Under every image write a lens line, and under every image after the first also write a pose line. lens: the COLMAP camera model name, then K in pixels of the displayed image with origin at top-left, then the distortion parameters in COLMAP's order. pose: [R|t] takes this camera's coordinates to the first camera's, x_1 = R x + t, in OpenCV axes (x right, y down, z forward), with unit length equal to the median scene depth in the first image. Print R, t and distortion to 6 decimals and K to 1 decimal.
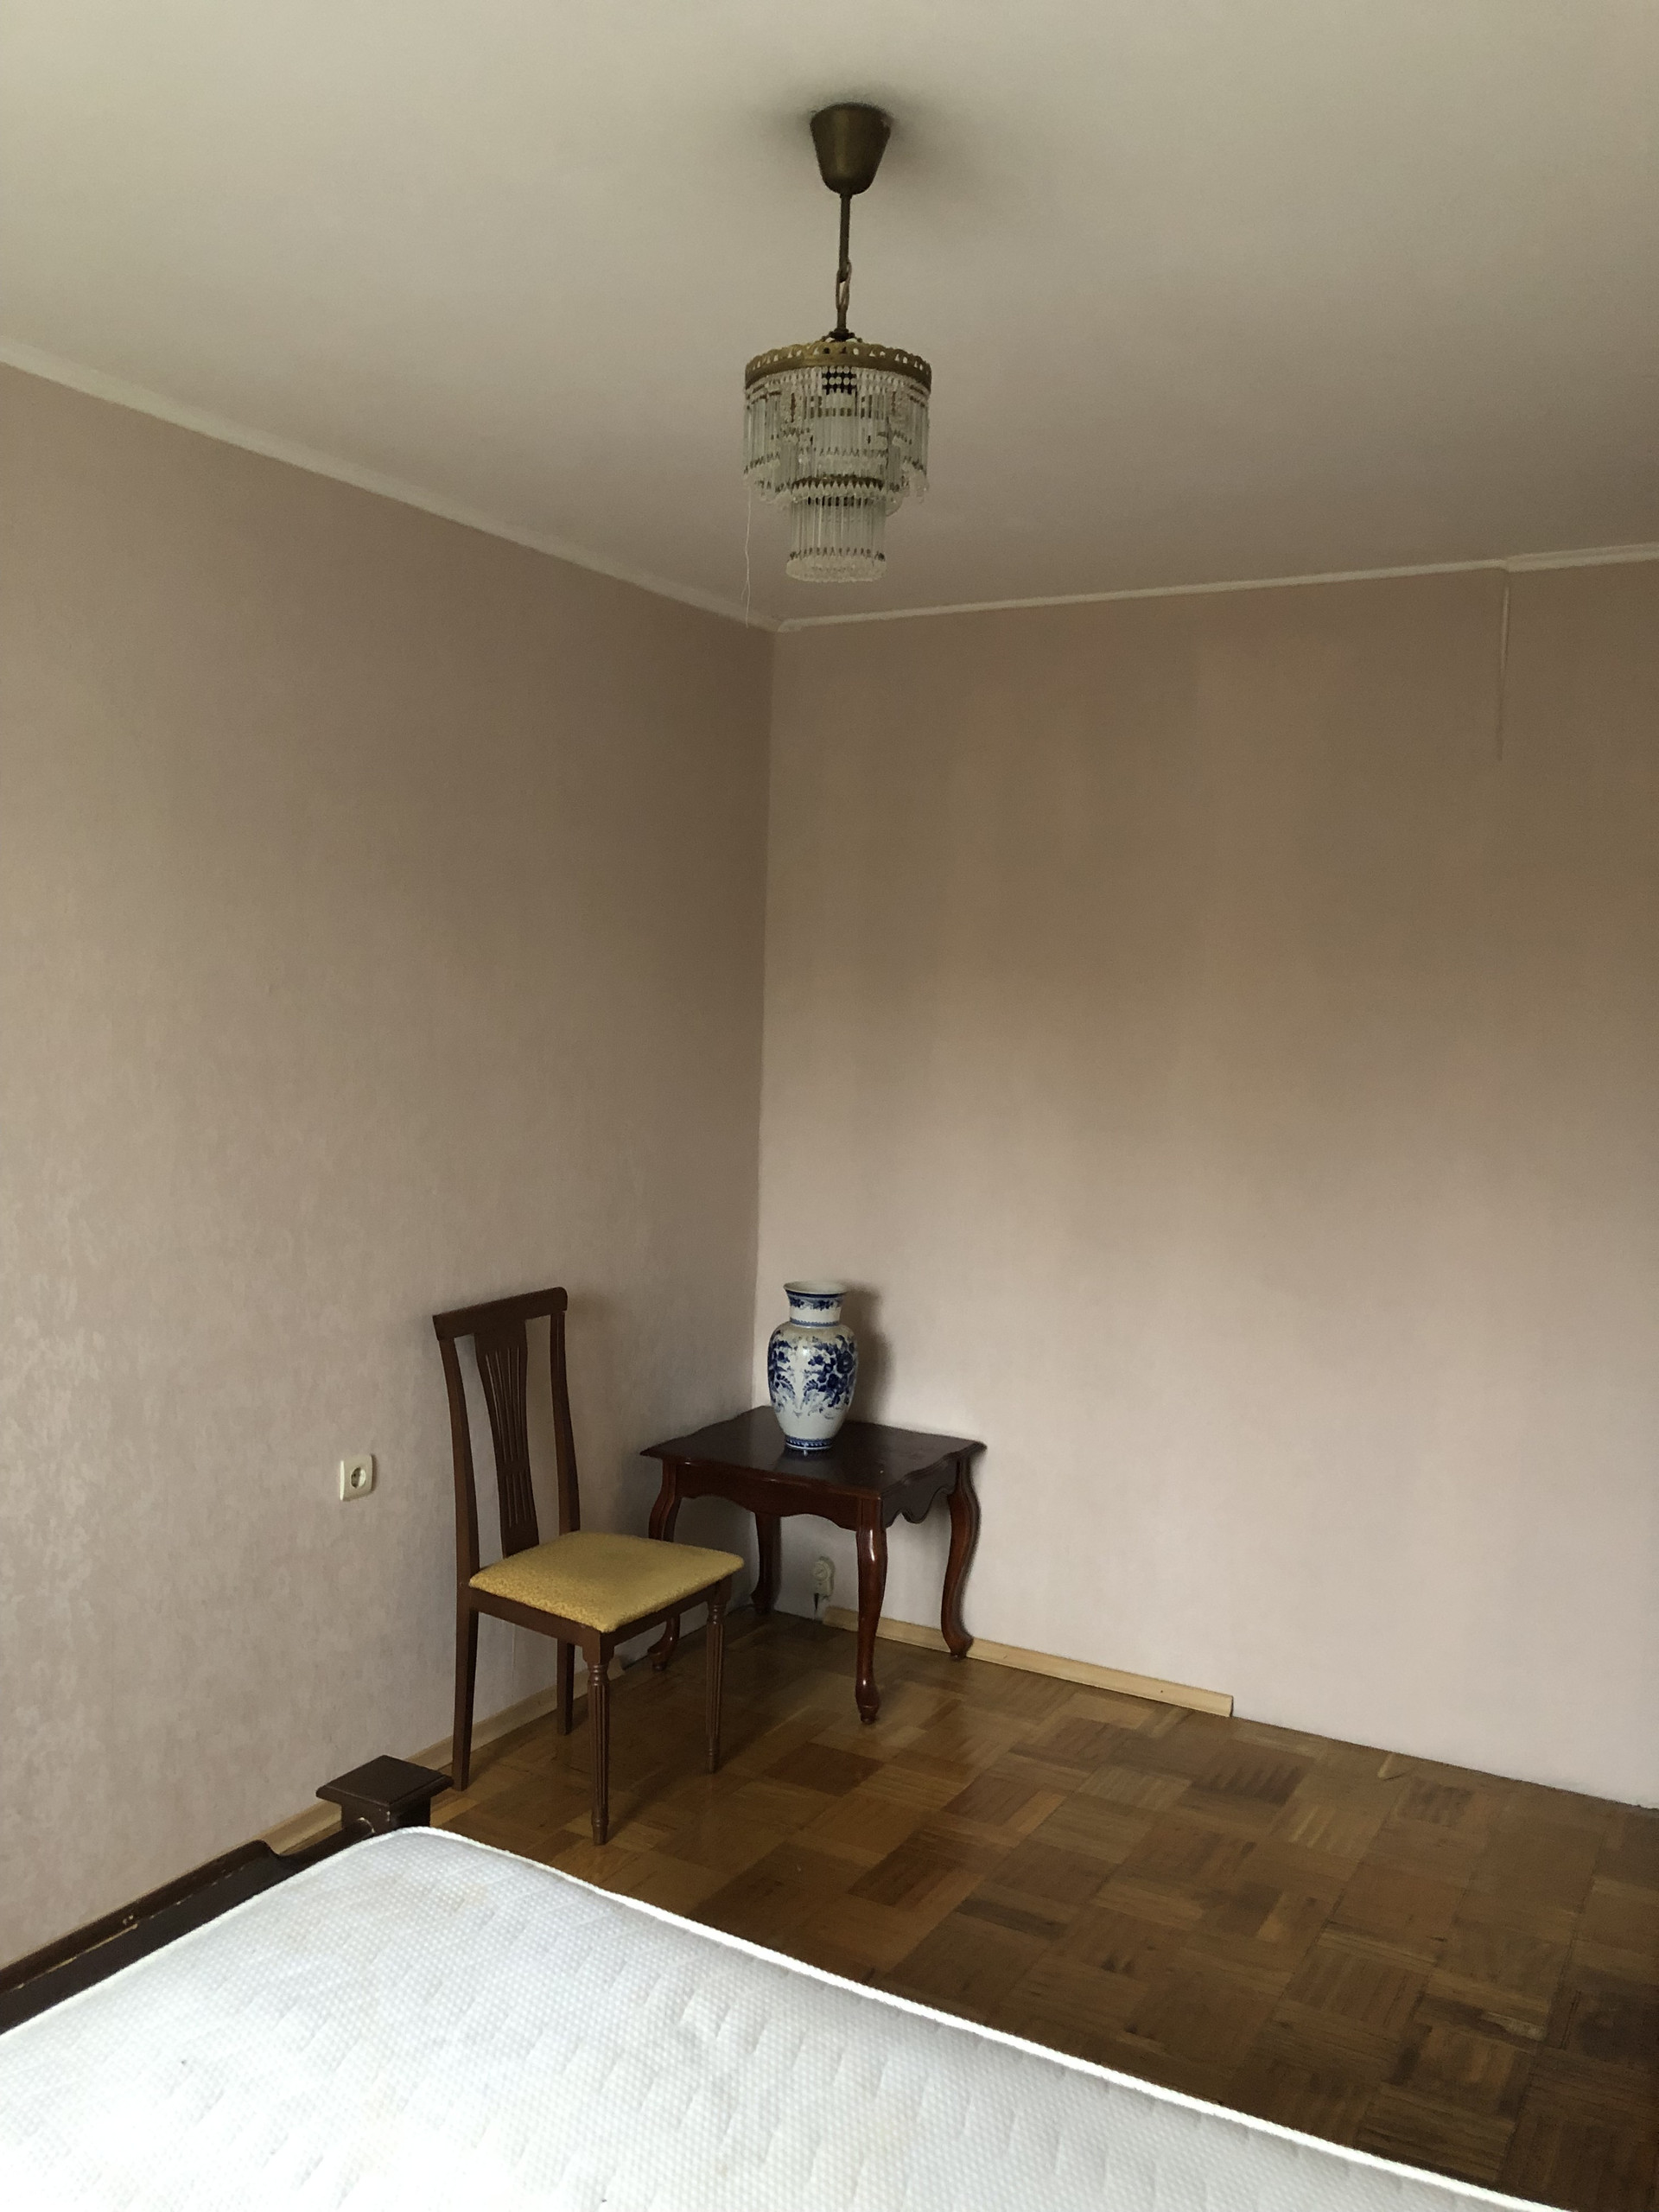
lens RADIAL K [[1782.0, 0, 869.9], [0, 1782.0, 1104.4], [0, 0, 1]] dist [-0.000255, -0.002488]
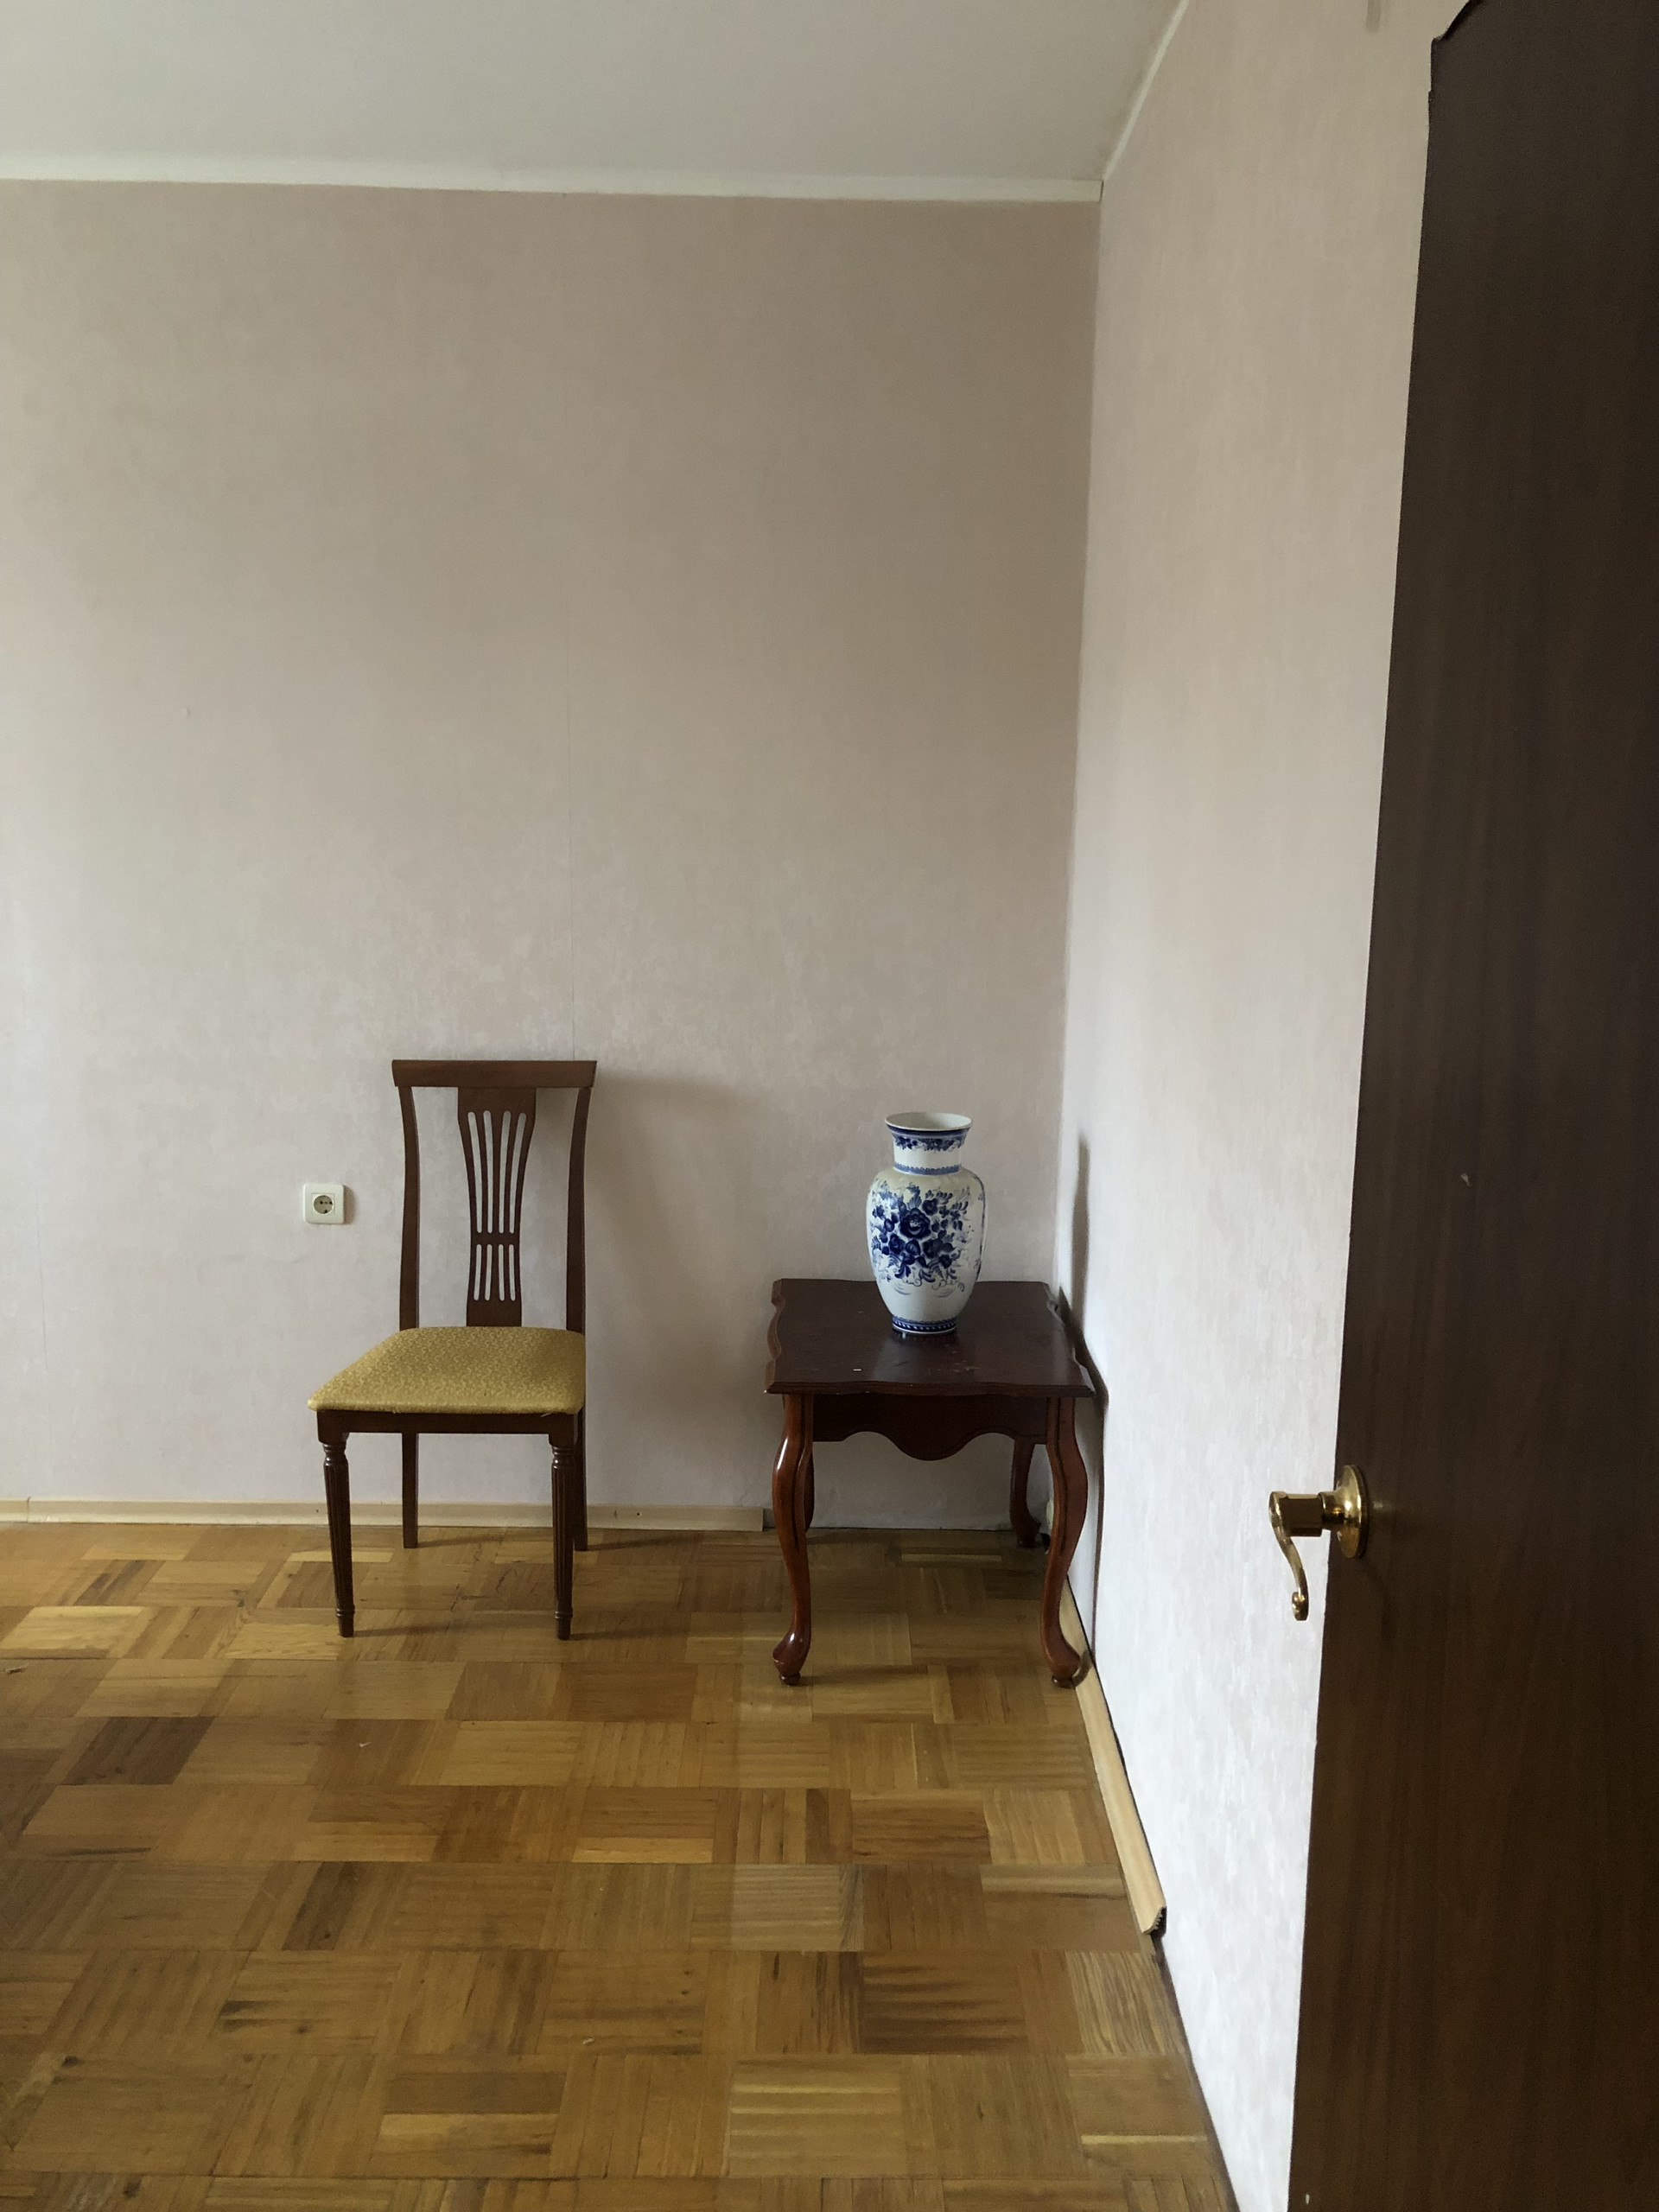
lens RADIAL K [[1782.0, 0, 869.9], [0, 1782.0, 1104.4], [0, 0, 1]] dist [-0.000255, -0.002488]
pose [[0.500876, 0.125222, -0.856413, 0.660079], [-0.064050, 0.992128, 0.107606, 0.019865], [0.863146, 0.000956, 0.504954, 0.673038]]
